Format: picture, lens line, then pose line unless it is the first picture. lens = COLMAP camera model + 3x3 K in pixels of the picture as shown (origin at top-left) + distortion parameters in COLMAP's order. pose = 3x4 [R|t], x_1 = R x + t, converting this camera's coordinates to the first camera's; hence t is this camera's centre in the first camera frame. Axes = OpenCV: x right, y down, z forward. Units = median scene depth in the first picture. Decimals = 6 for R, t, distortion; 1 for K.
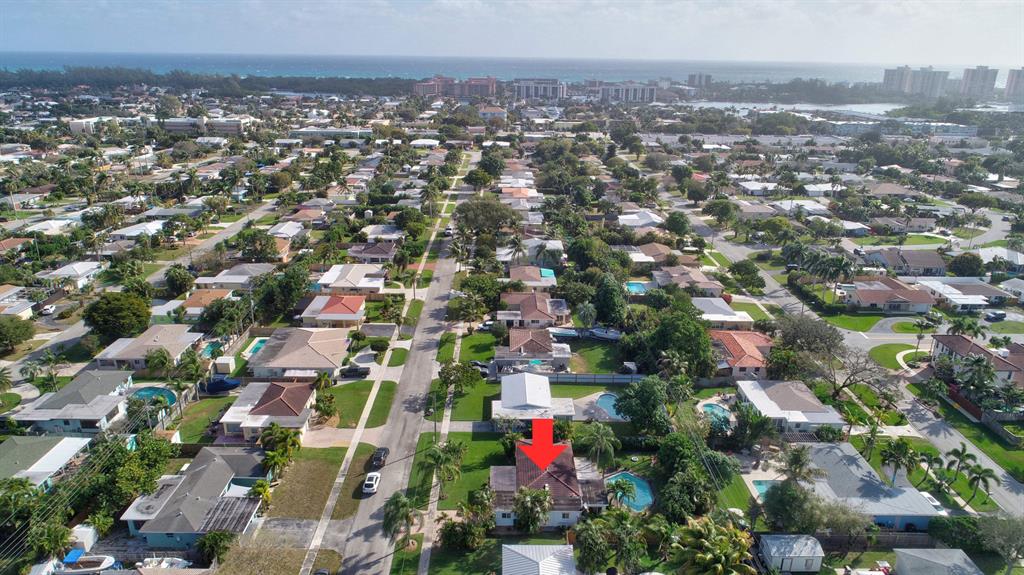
lens RADIAL K [[687.0, 0, 505.3], [0, 687.0, 288.3], [0, 0, 1]] dist [-0.002112, -0.002672]
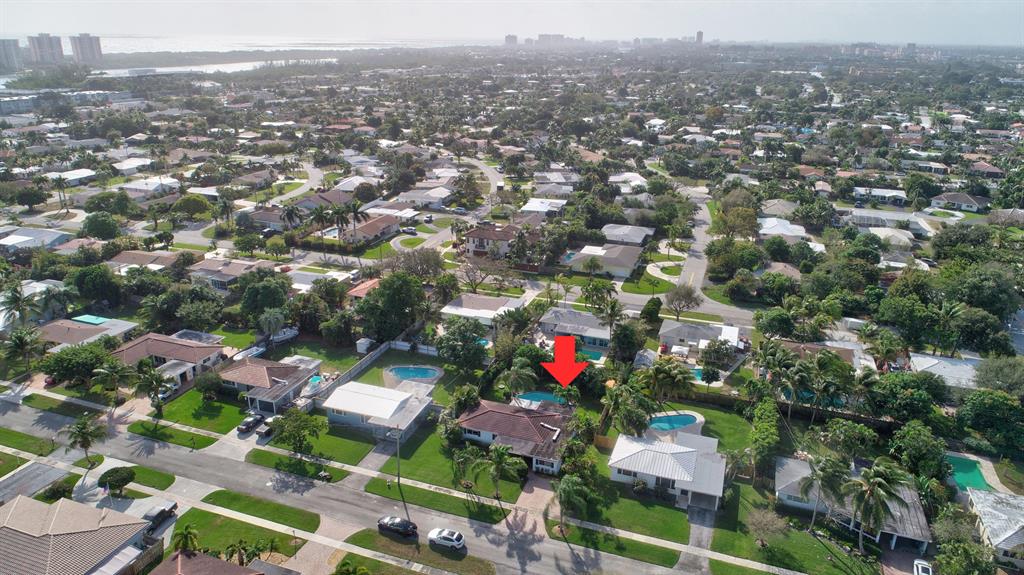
lens RADIAL K [[682.2, 0, 512.0], [0, 682.2, 287.5], [0, 0, 1]] dist [-0.000989, -0.001415]
pose [[0.343211, -0.334689, 0.877604, -0.445041], [0.295679, 0.925353, 0.237266, -0.100384], [-0.891505, 0.178057, 0.416552, 0.288227]]
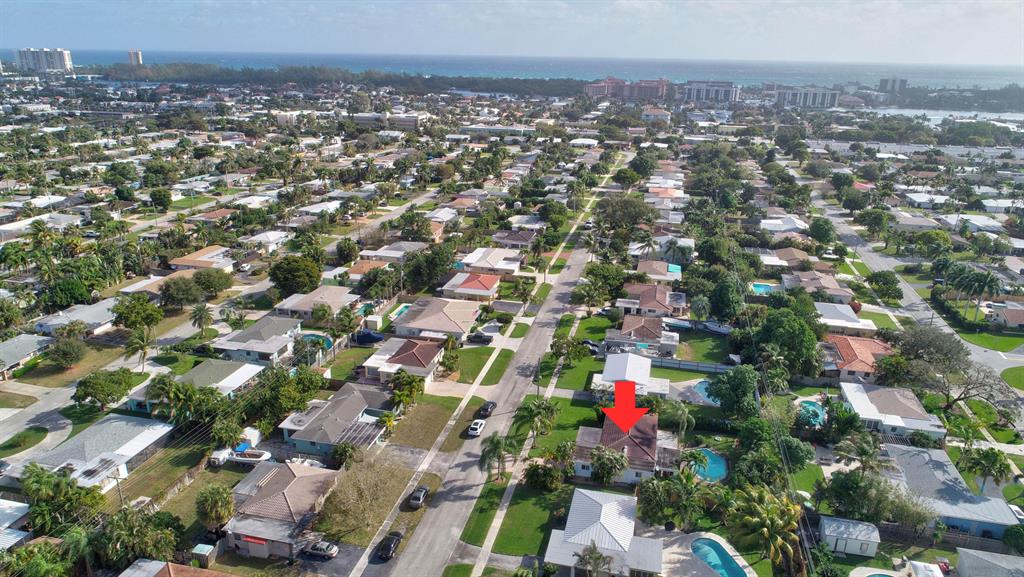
lens RADIAL K [[682.2, 0, 512.0], [0, 682.2, 288.5], [0, 0, 1]] dist [-0.000989, -0.001415]
pose [[0.972311, 0.078244, -0.220202, 0.054956], [-0.078139, 0.996900, 0.009198, 0.018391], [0.220239, 0.008263, 0.975411, -0.063870]]
